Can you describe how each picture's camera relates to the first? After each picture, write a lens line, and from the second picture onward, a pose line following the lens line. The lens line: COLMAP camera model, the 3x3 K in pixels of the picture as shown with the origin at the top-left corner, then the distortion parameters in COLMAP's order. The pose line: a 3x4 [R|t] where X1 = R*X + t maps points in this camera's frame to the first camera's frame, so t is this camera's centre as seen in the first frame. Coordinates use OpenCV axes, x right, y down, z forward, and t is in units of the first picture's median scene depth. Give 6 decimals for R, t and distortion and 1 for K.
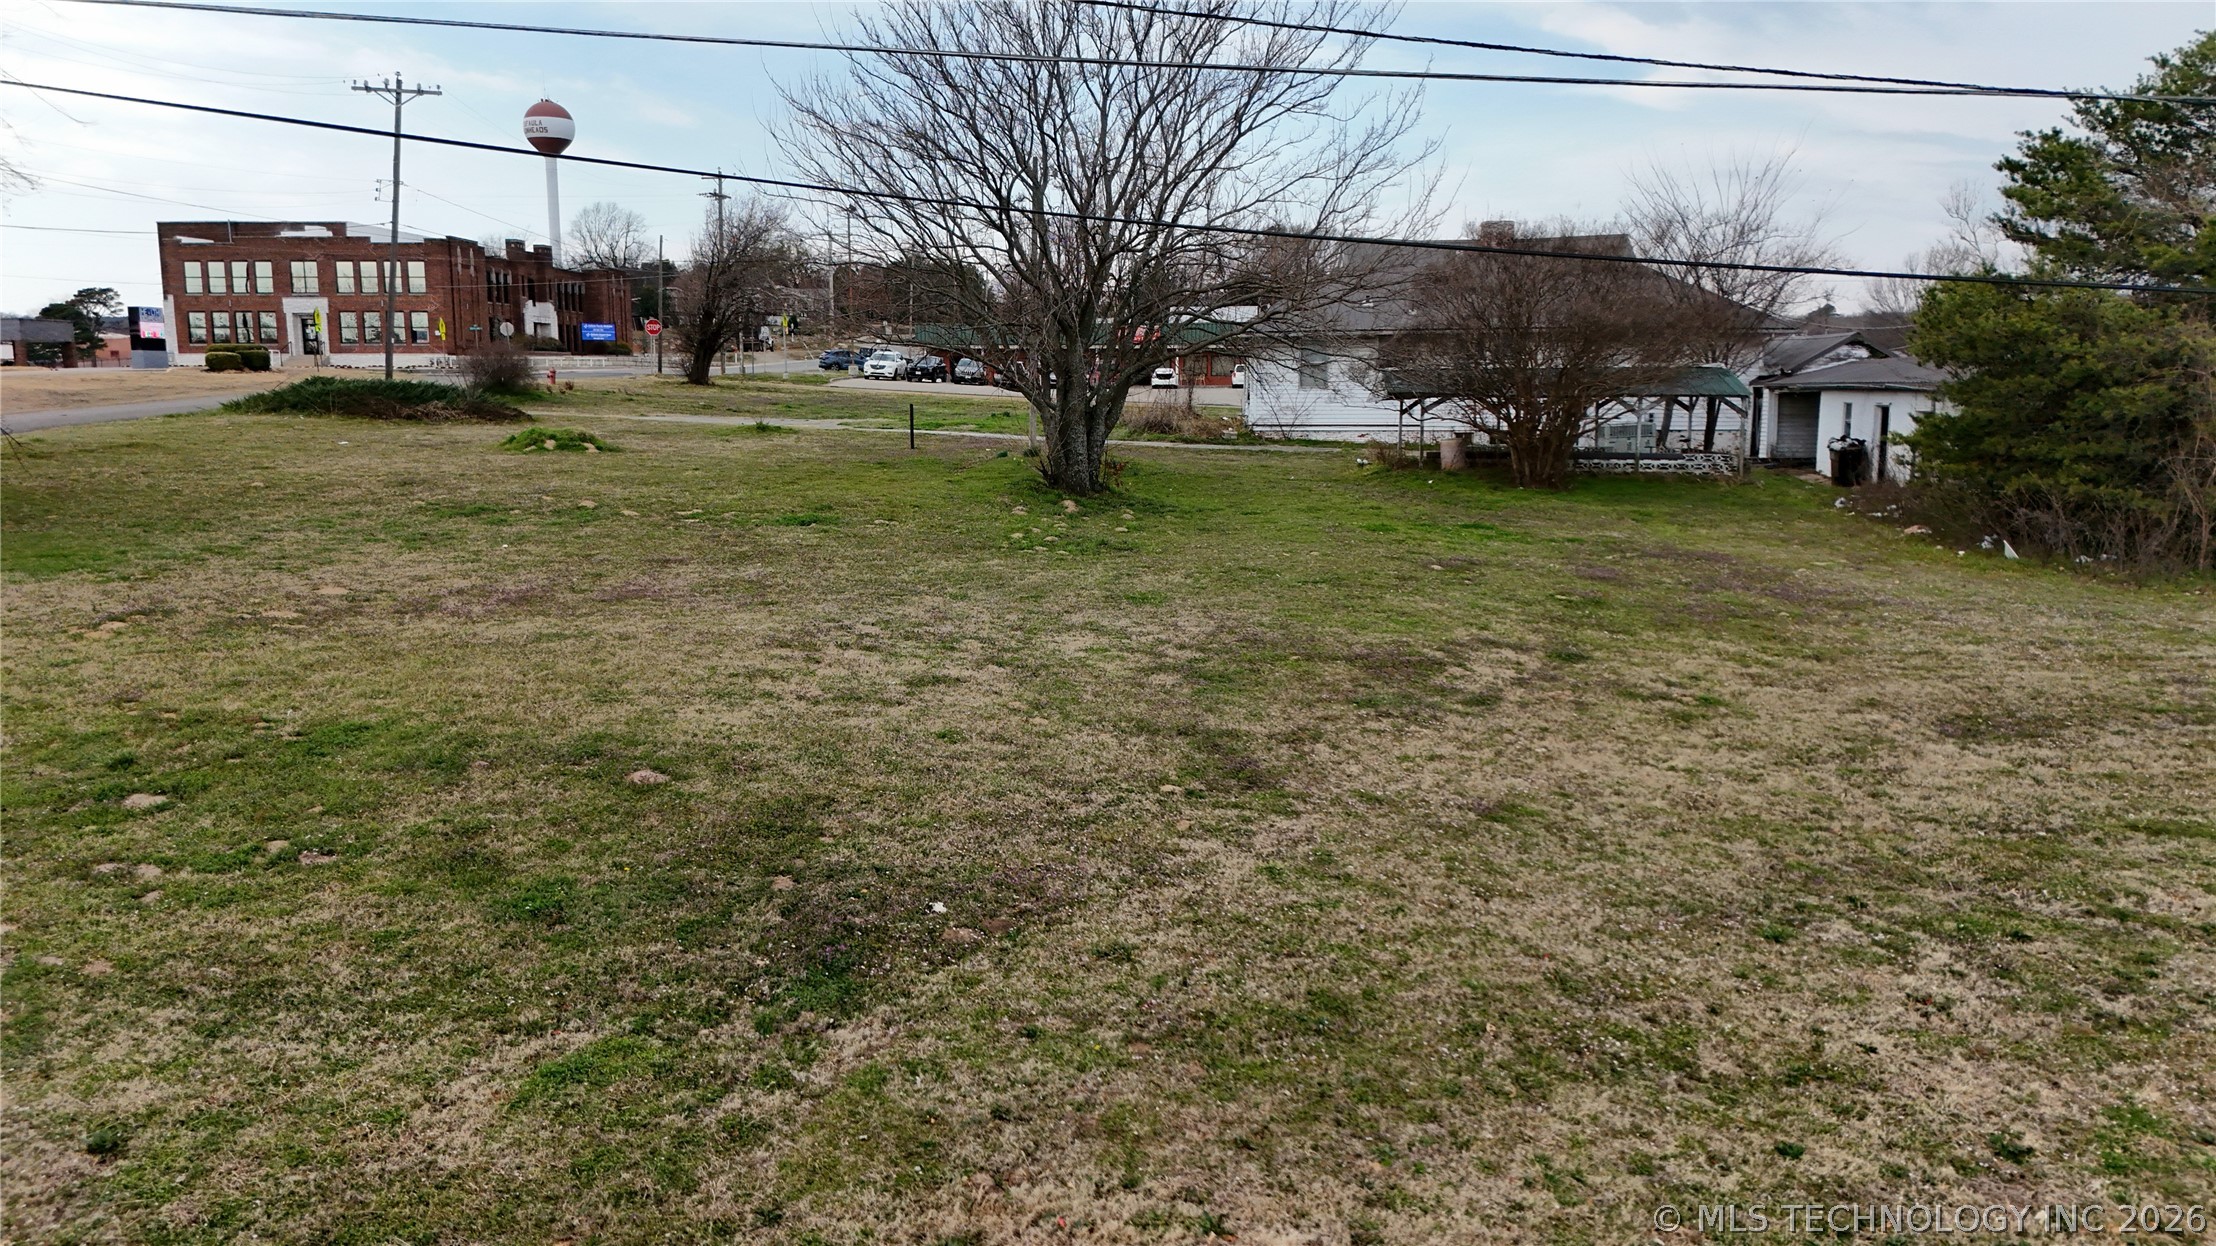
lens RADIAL K [[1623.8, 0, 1104.3], [0, 1623.8, 634.7], [0, 0, 1]] dist [0.085488, -0.101337]
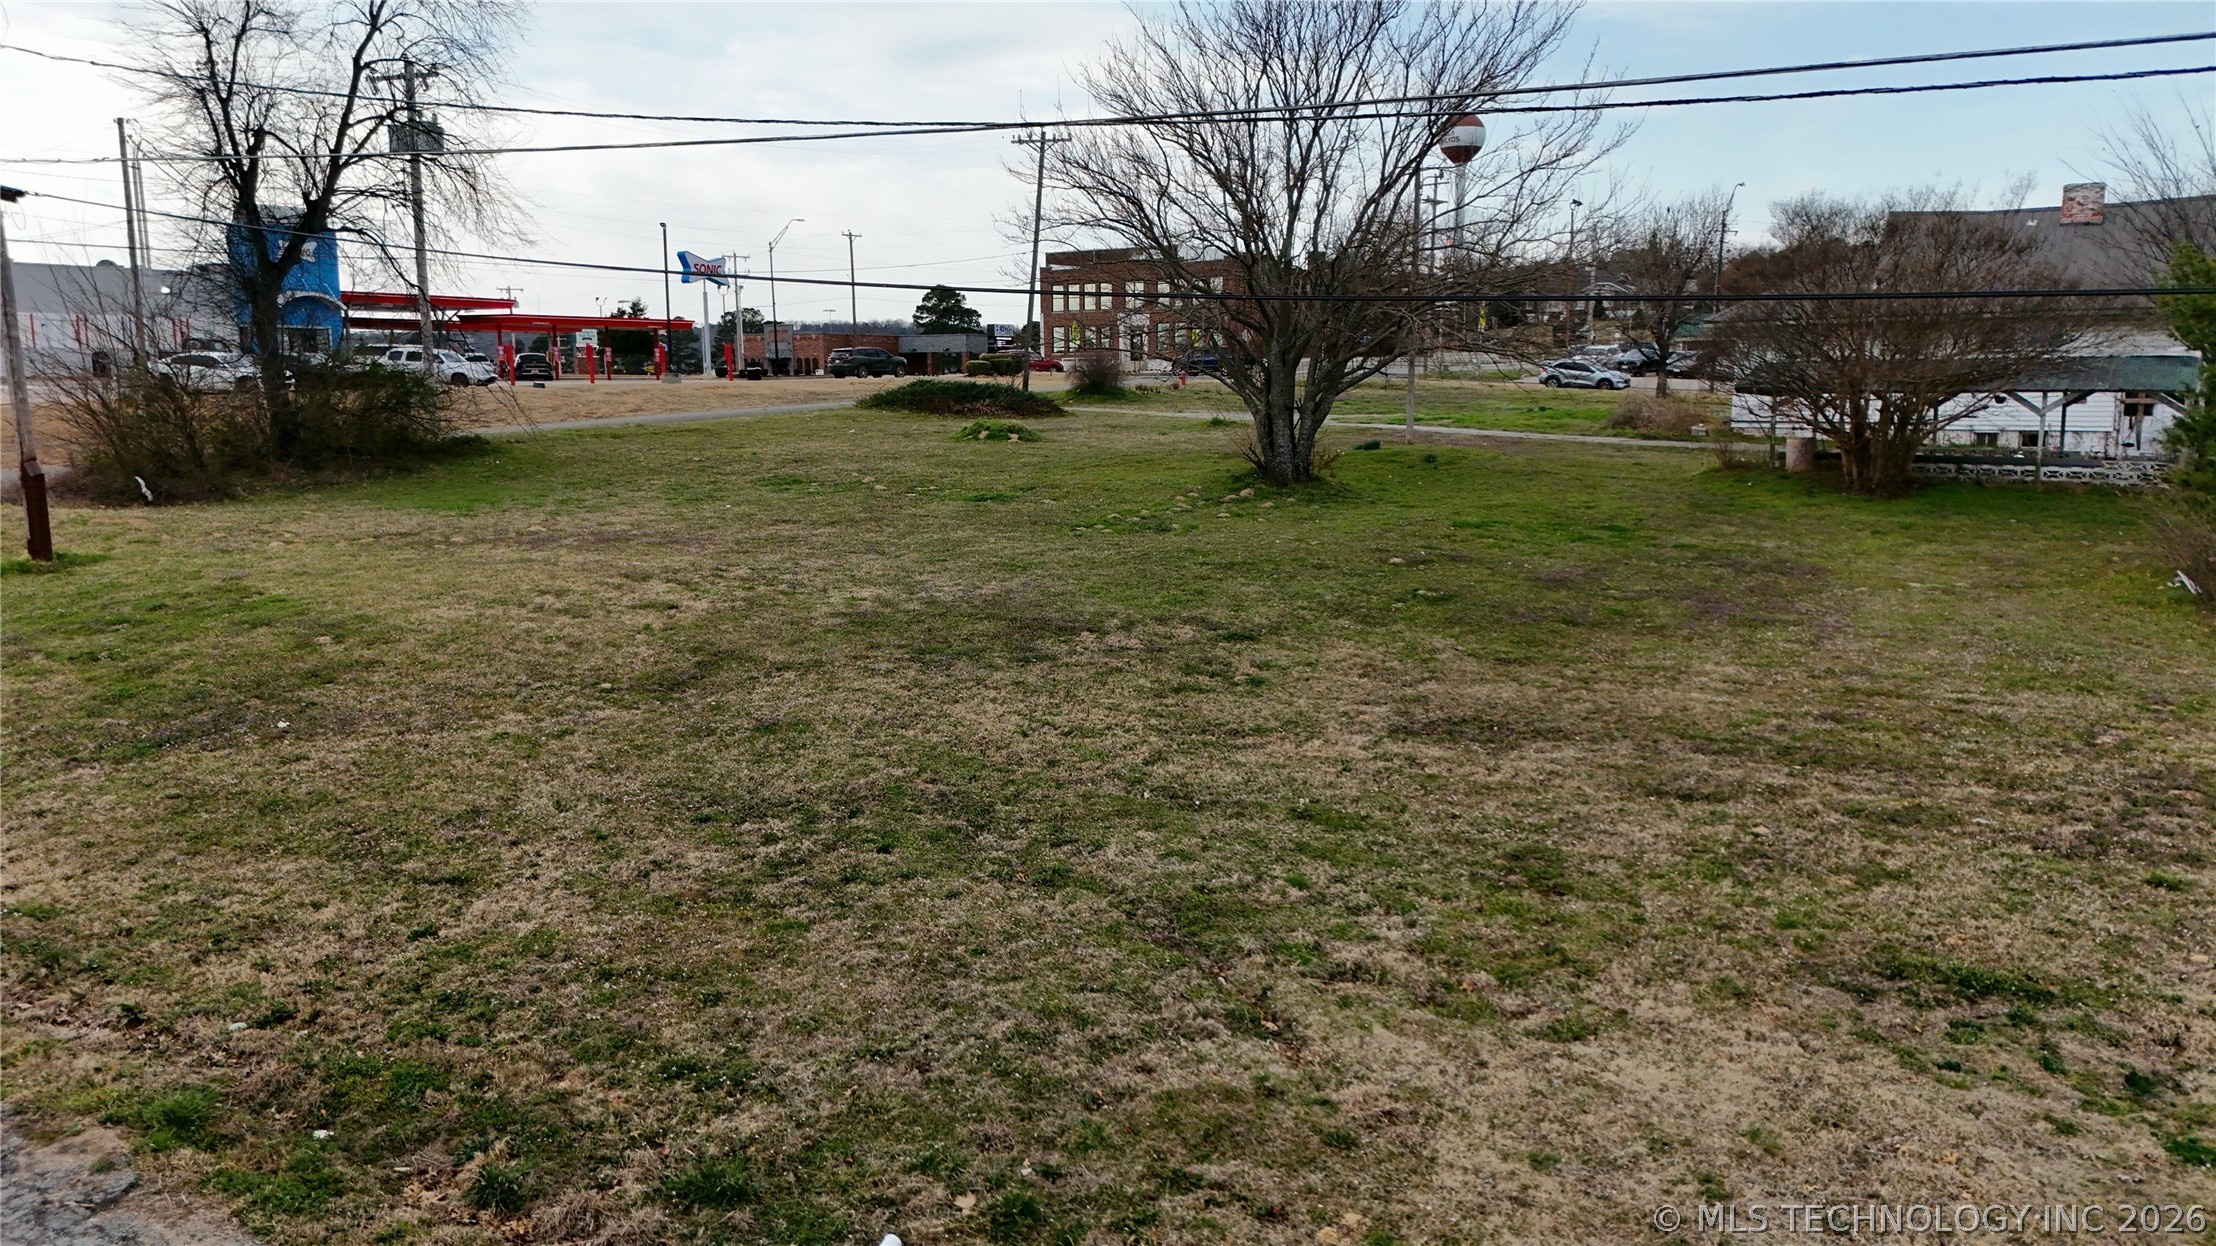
lens RADIAL K [[1623.8, 0, 1115.7], [0, 1623.8, 618.5], [0, 0, 1]] dist [0.085488, -0.101337]
pose [[0.856523, 0.070080, -0.511328, 0.312447], [-0.074152, 0.997169, 0.012454, -0.002494], [0.510753, 0.027249, 0.859295, 0.017715]]
